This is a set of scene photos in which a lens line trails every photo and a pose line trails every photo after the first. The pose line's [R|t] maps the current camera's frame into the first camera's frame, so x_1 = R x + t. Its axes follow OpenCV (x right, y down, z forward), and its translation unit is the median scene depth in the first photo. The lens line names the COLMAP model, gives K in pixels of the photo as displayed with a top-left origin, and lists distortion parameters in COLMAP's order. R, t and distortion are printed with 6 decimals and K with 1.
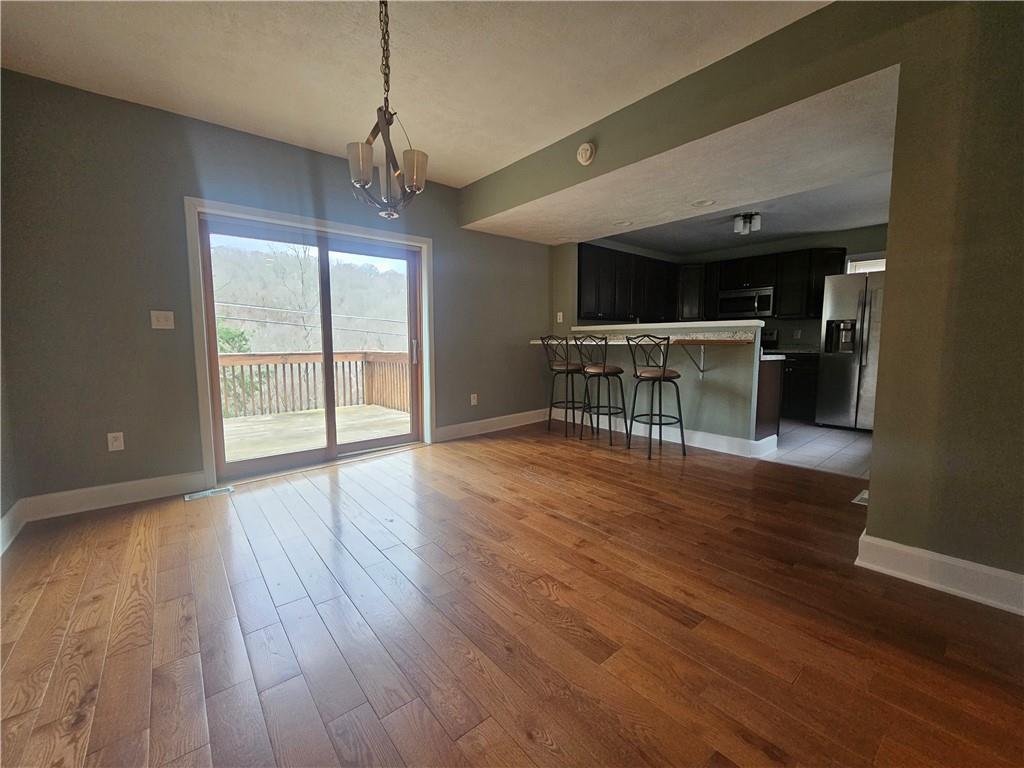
lens RADIAL K [[426.9, 0, 517.6], [0, 426.9, 384.5], [0, 0, 1]] dist [0.002086, 0.000404]
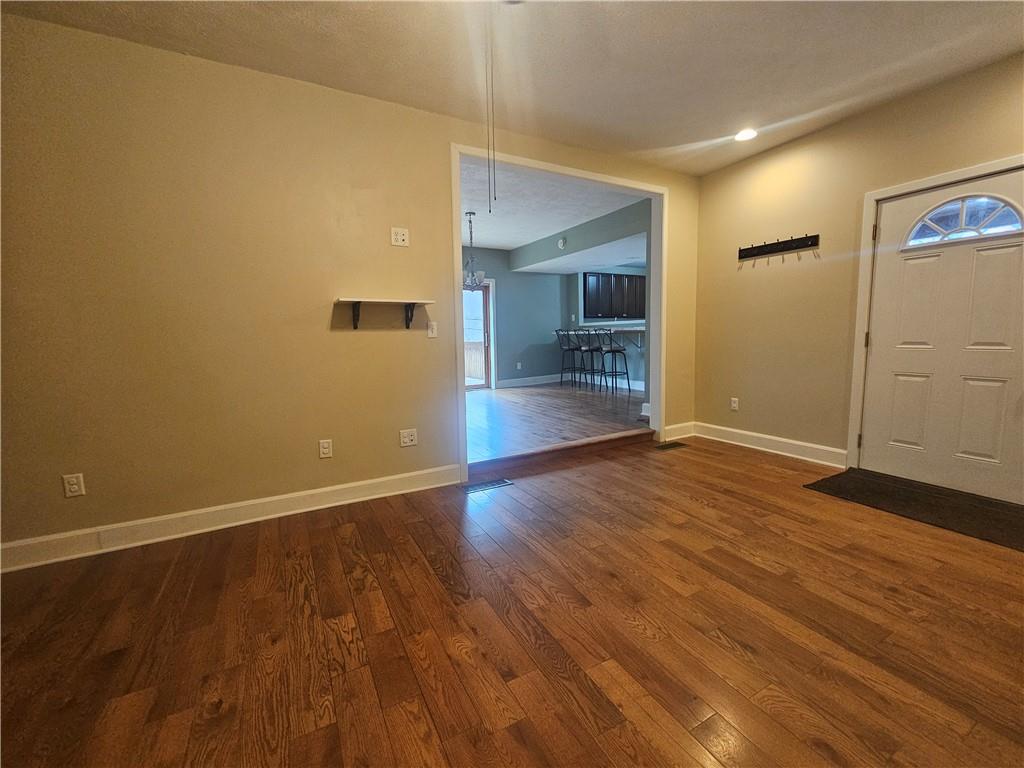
lens RADIAL K [[426.9, 0, 512.6], [0, 426.9, 380.8], [0, 0, 1]] dist [0.002086, 0.000404]
pose [[0.979224, -0.001891, -0.202773, 0.240755], [0.004262, 0.999928, 0.011256, 0.077777], [0.202737, -0.011887, 0.979161, -0.779096]]
